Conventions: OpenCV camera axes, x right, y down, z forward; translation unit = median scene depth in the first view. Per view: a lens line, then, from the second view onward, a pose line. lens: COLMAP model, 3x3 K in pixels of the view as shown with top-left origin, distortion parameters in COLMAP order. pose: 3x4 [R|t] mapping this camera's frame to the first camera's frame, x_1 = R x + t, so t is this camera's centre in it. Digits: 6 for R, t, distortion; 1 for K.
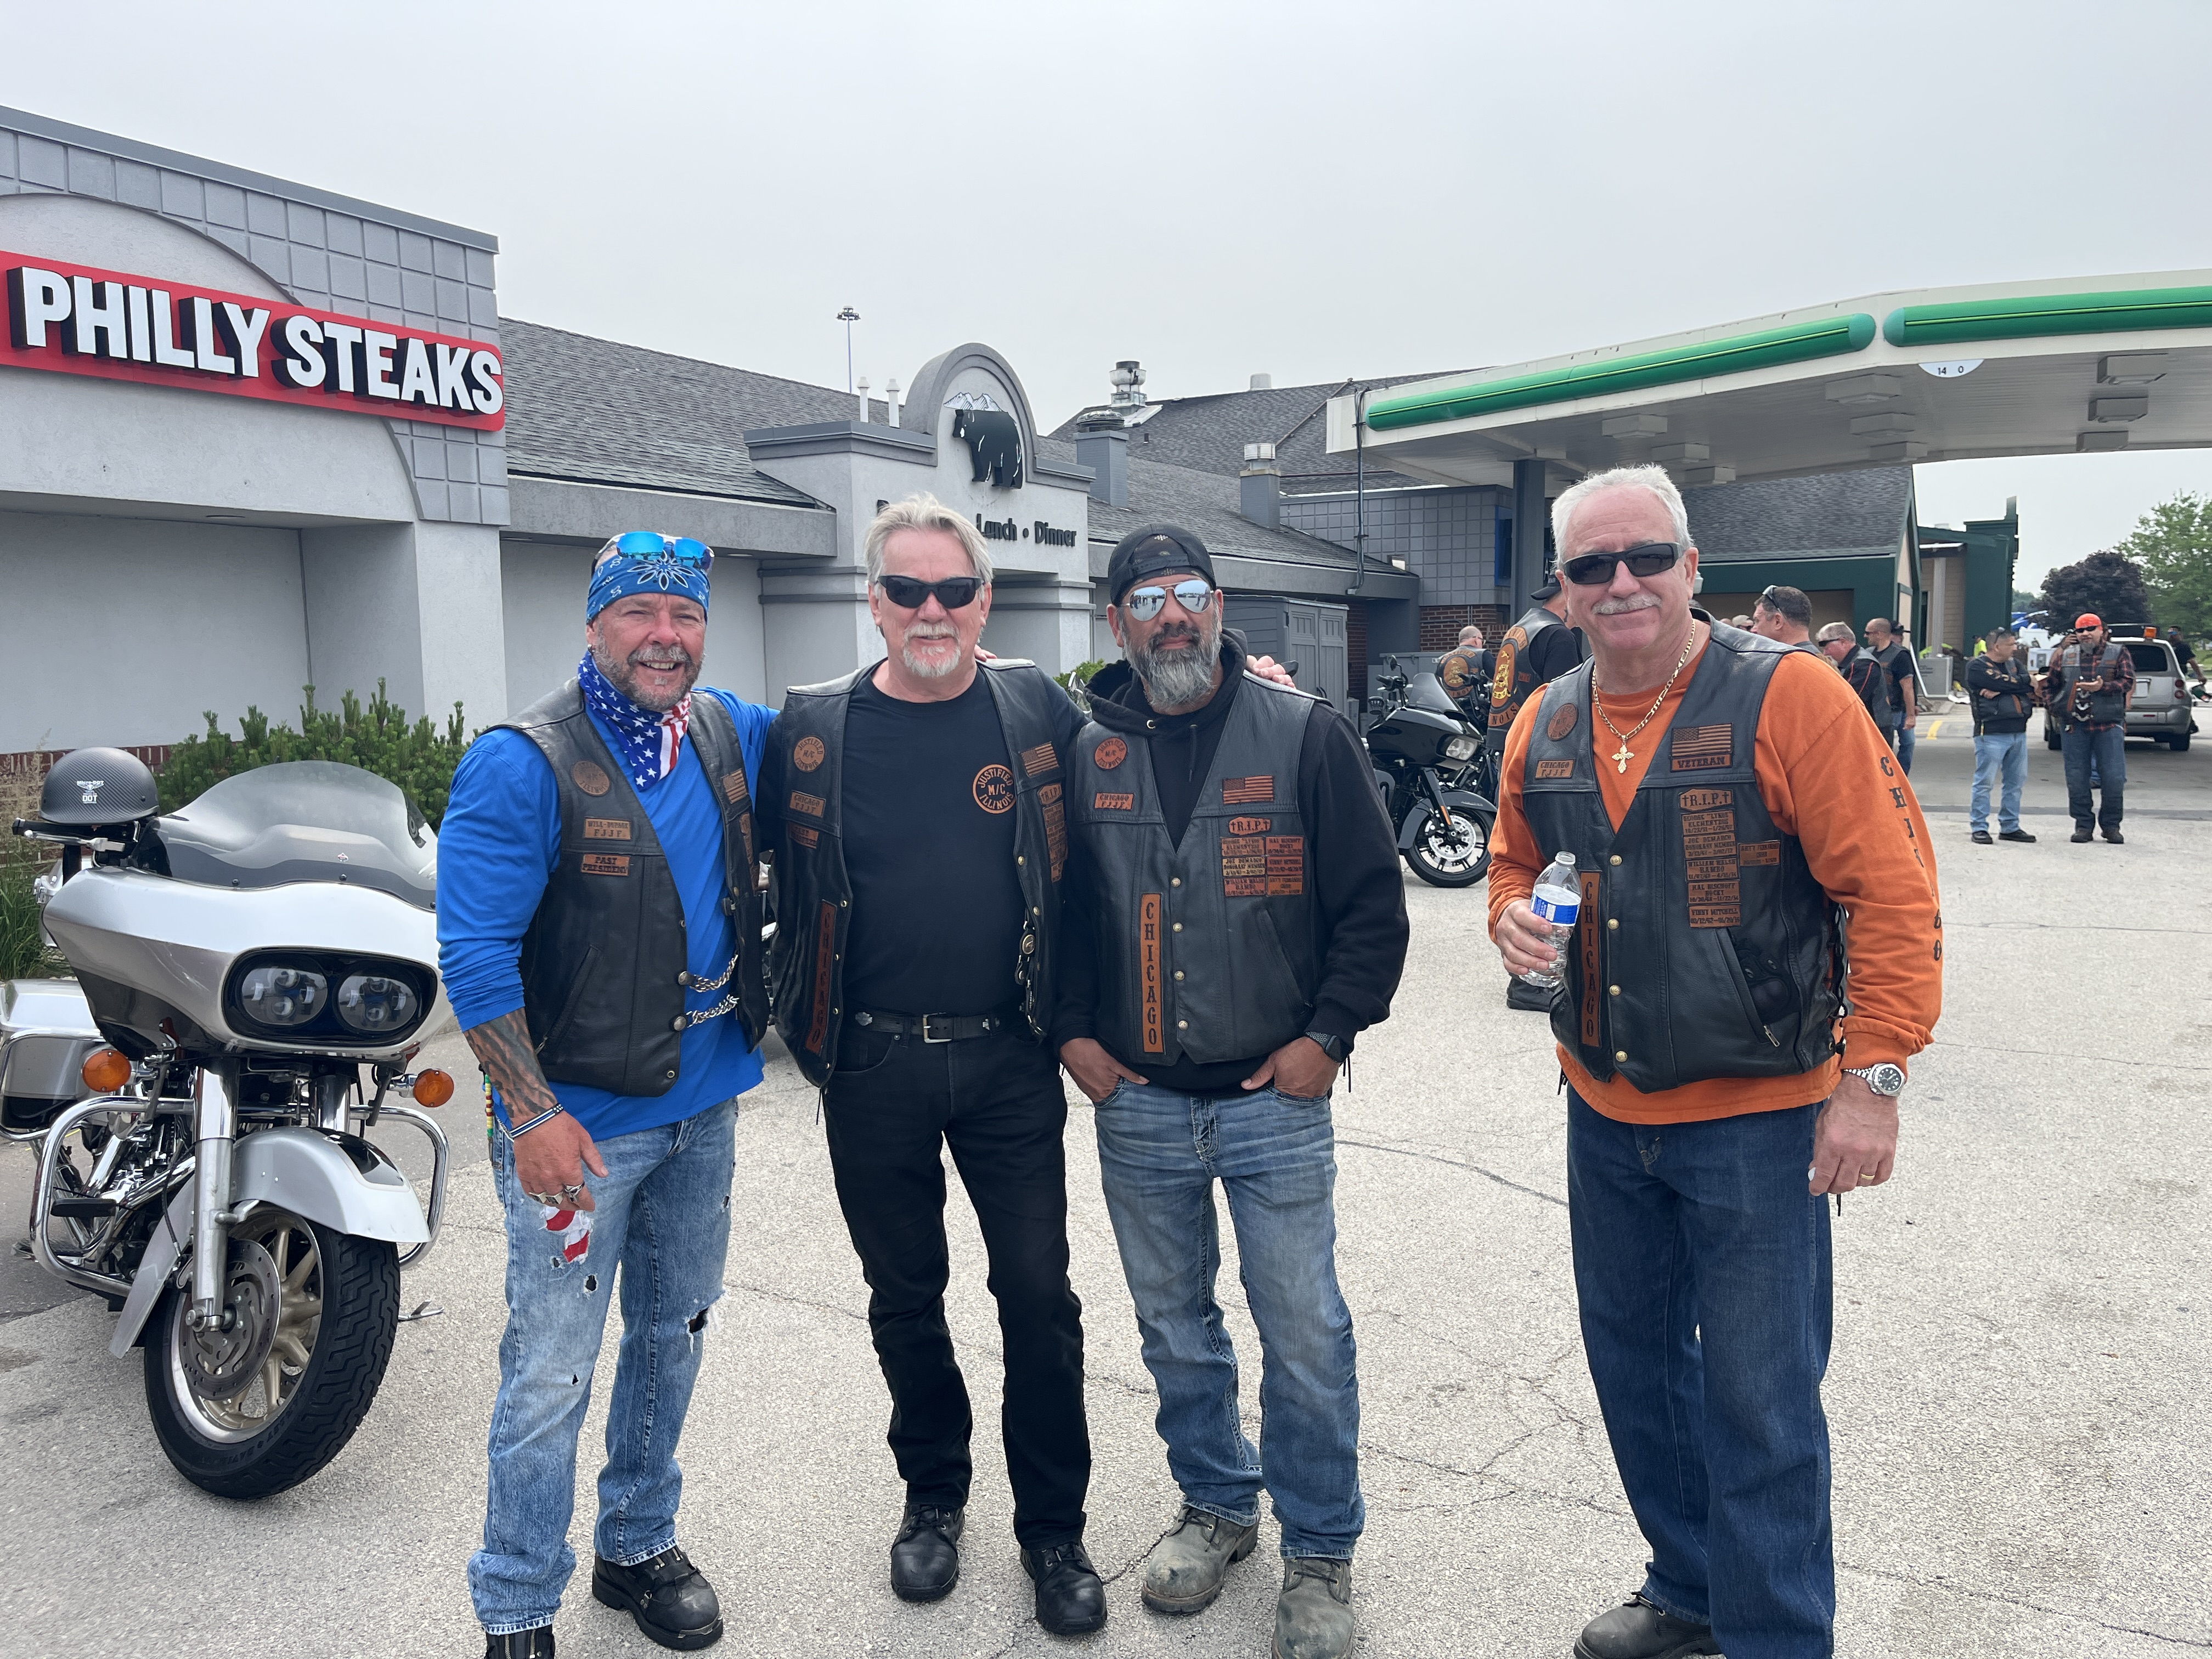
lens RADIAL K [[1672.1, 0, 1089.4], [0, 1672.1, 811.6], [0, 0, 1]] dist [0.029764, -0.066172]
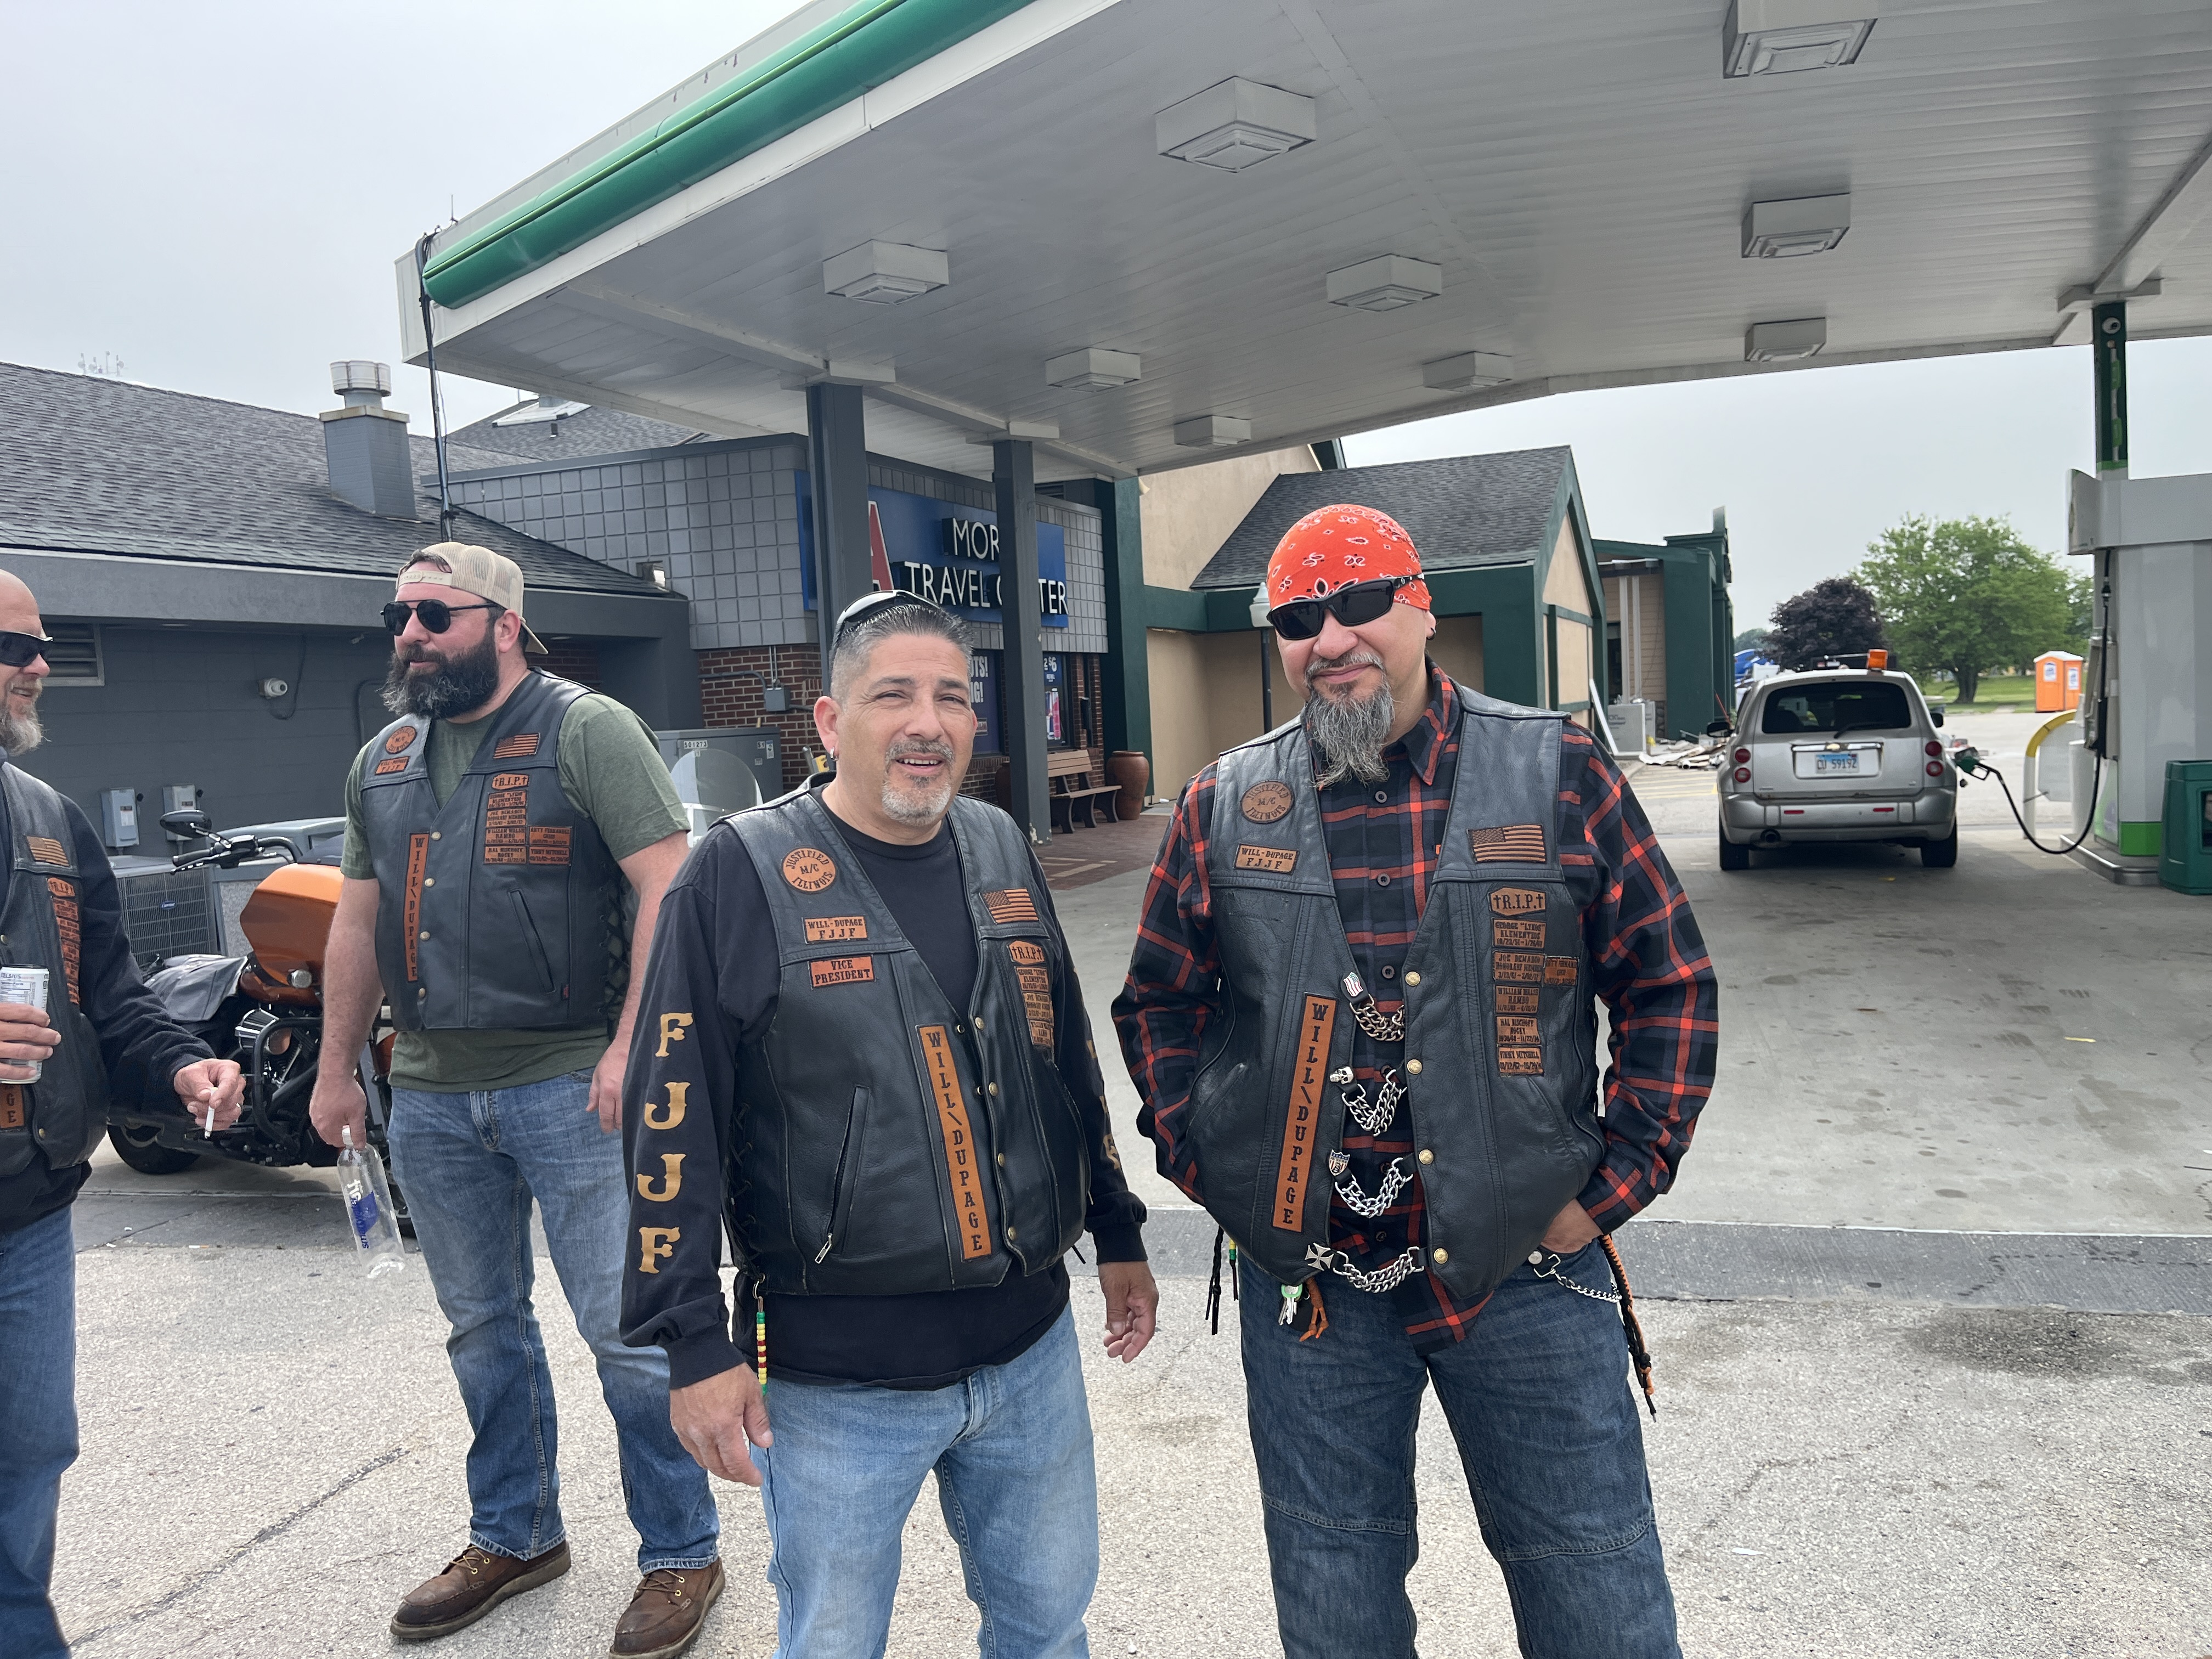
lens RADIAL K [[1672.1, 0, 1125.9], [0, 1672.1, 837.8], [0, 0, 1]] dist [0.029764, -0.066172]
pose [[0.990055, -0.042511, 0.134102, 0.168784], [0.045414, 0.998794, -0.018661, -0.026156], [-0.133147, 0.024566, 0.990792, 0.263578]]
